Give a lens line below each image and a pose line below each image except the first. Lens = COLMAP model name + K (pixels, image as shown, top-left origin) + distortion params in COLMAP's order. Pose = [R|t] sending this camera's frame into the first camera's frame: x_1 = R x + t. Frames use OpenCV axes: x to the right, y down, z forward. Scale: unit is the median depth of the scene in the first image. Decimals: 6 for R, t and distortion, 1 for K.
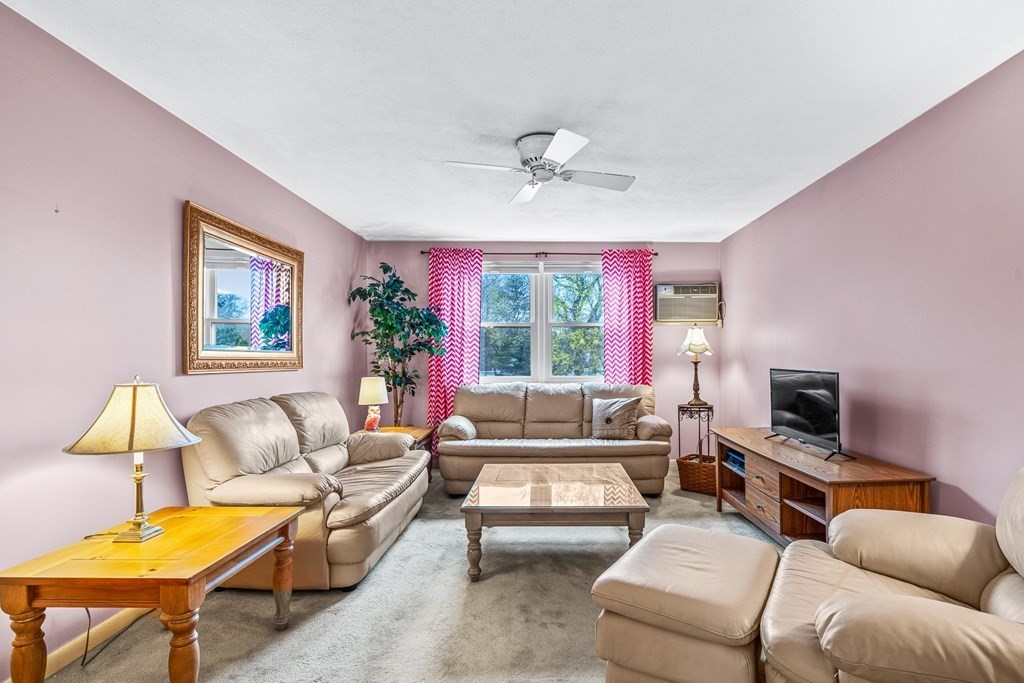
lens RADIAL K [[488.5, 0, 553.5], [0, 488.5, 360.5], [0, 0, 1]] dist [0.000060, -0.000011]
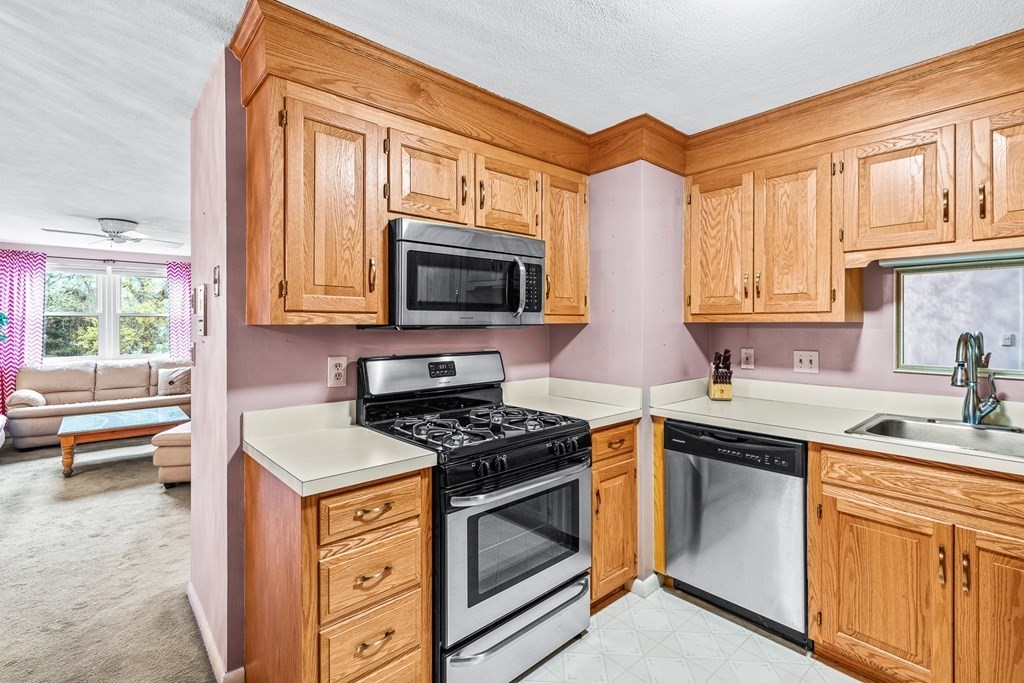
lens RADIAL K [[472.1, 0, 509.7], [0, 472.1, 324.0], [0, 0, 1]] dist [0.000506, 0.000266]
pose [[0.762304, -0.002514, 0.647214, -0.028734], [0.013257, 0.999843, -0.011731, -0.022767], [-0.647083, 0.017523, 0.762218, -0.685450]]
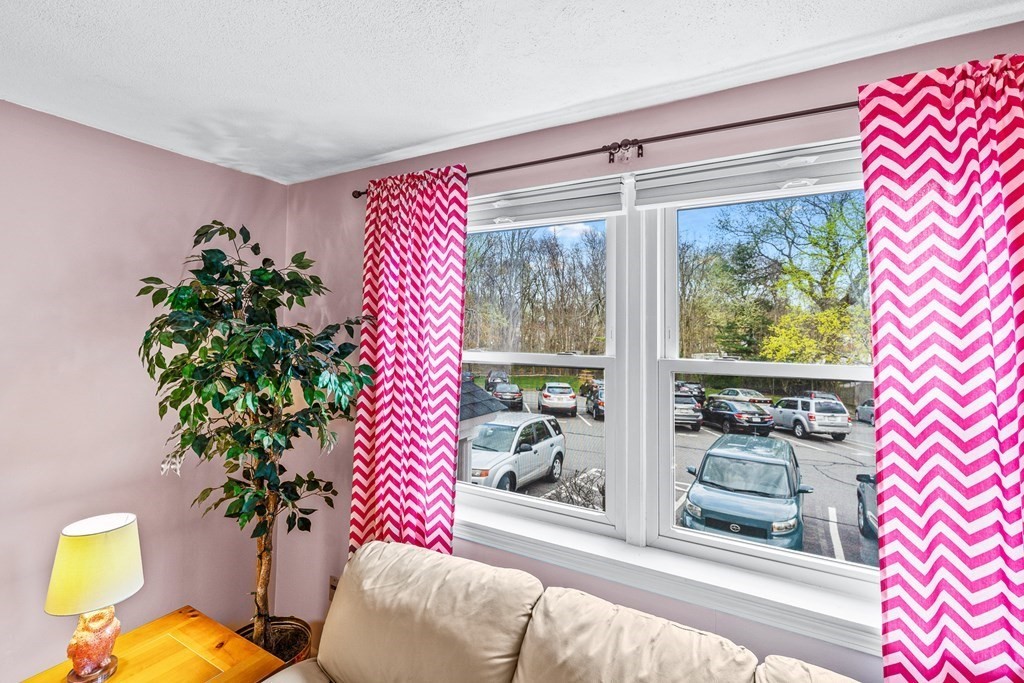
lens RADIAL K [[473.3, 0, 507.0], [0, 473.3, 313.5], [0, 0, 1]] dist [0.000391, 0.000023]
pose [[0.850767, -0.006572, -0.525502, 0.077231], [-0.019289, 0.998858, -0.043719, -0.102437], [0.525189, 0.047331, 0.849668, 0.753961]]
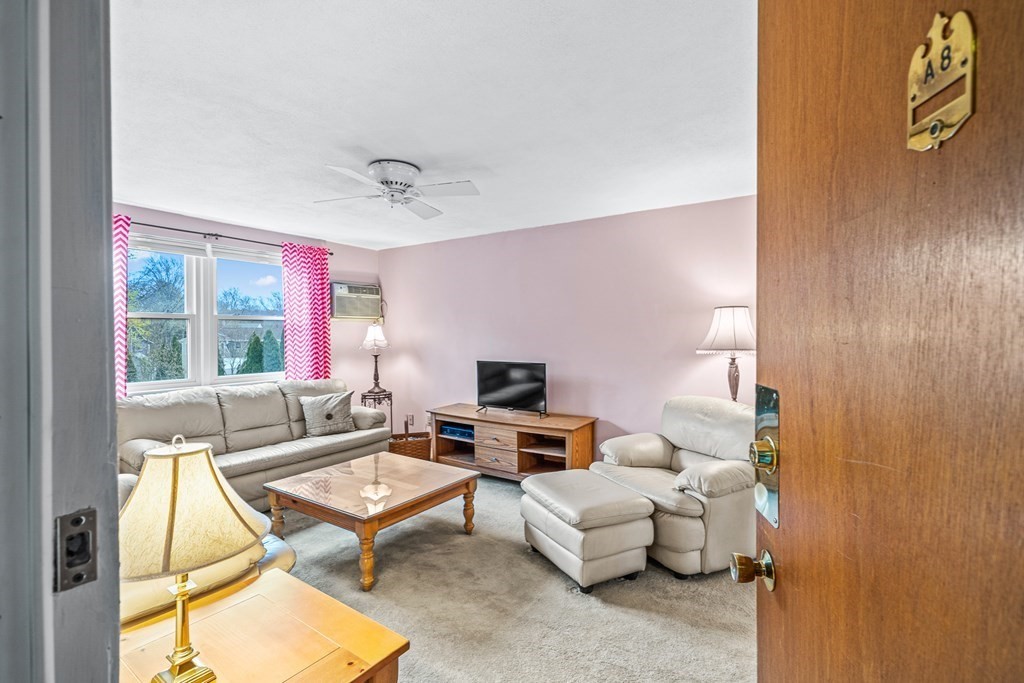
lens RADIAL K [[462.9, 0, 512.0], [0, 462.9, 341.5], [0, 0, 1]] dist [-0.001274, -0.000138]
pose [[0.583576, -0.014414, 0.811931, -0.407390], [0.009358, 0.999895, 0.011025, -0.038134], [-0.812005, 0.001164, 0.583650, 0.106238]]
